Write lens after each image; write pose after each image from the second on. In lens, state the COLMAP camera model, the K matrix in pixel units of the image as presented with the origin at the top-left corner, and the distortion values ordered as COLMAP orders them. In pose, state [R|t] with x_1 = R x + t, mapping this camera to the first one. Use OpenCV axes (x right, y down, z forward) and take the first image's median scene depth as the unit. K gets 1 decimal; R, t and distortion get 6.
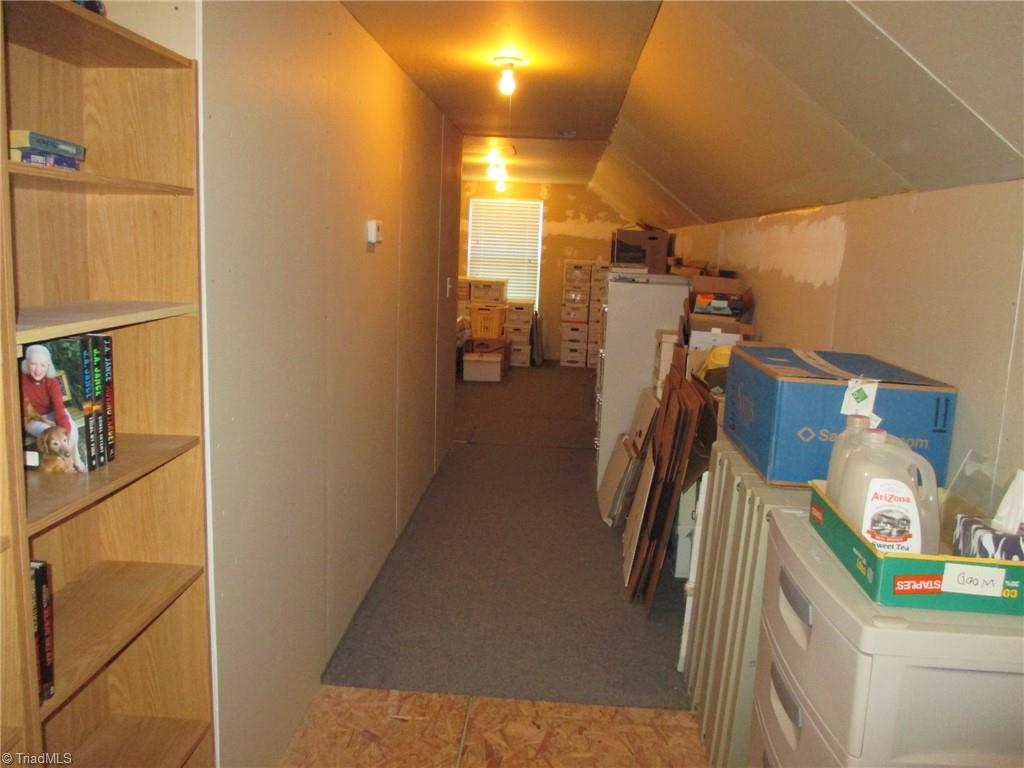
lens RADIAL K [[844.7, 0, 513.1], [0, 844.7, 363.7], [0, 0, 1]] dist [-0.041711, 0.009442]
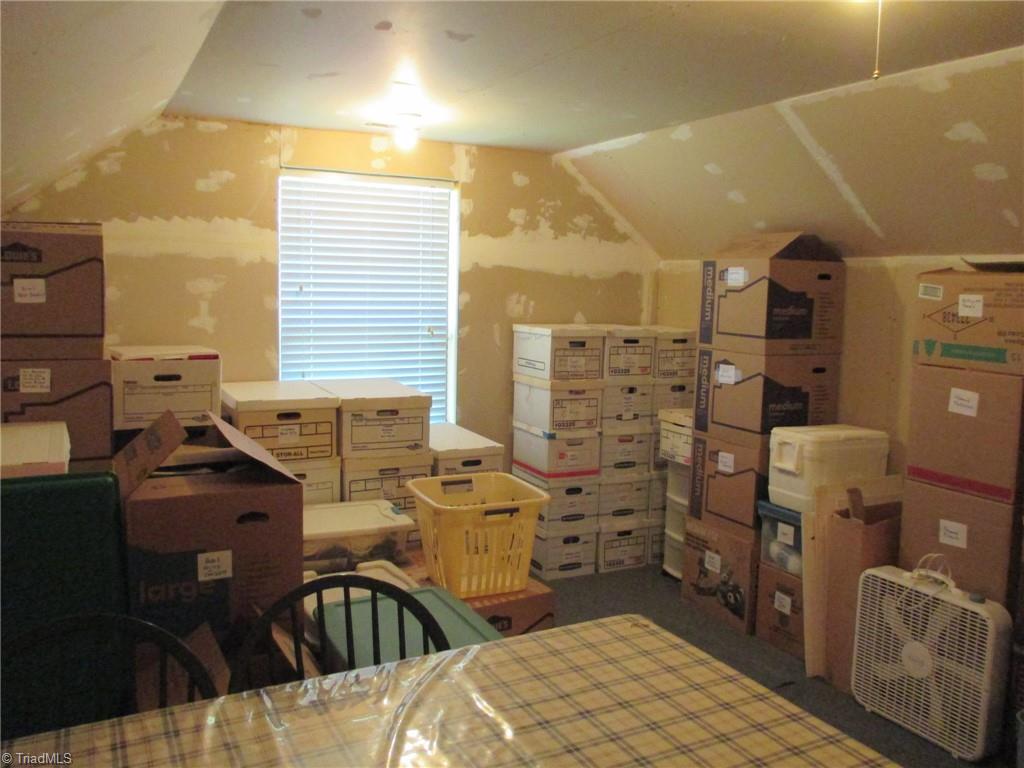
lens RADIAL K [[844.7, 0, 513.1], [0, 844.7, 363.7], [0, 0, 1]] dist [-0.041711, 0.009442]
pose [[0.853828, -0.070934, 0.515699, -0.161114], [0.091001, 0.995756, -0.013703, -0.098362], [-0.512539, 0.058629, 0.856660, 0.638952]]
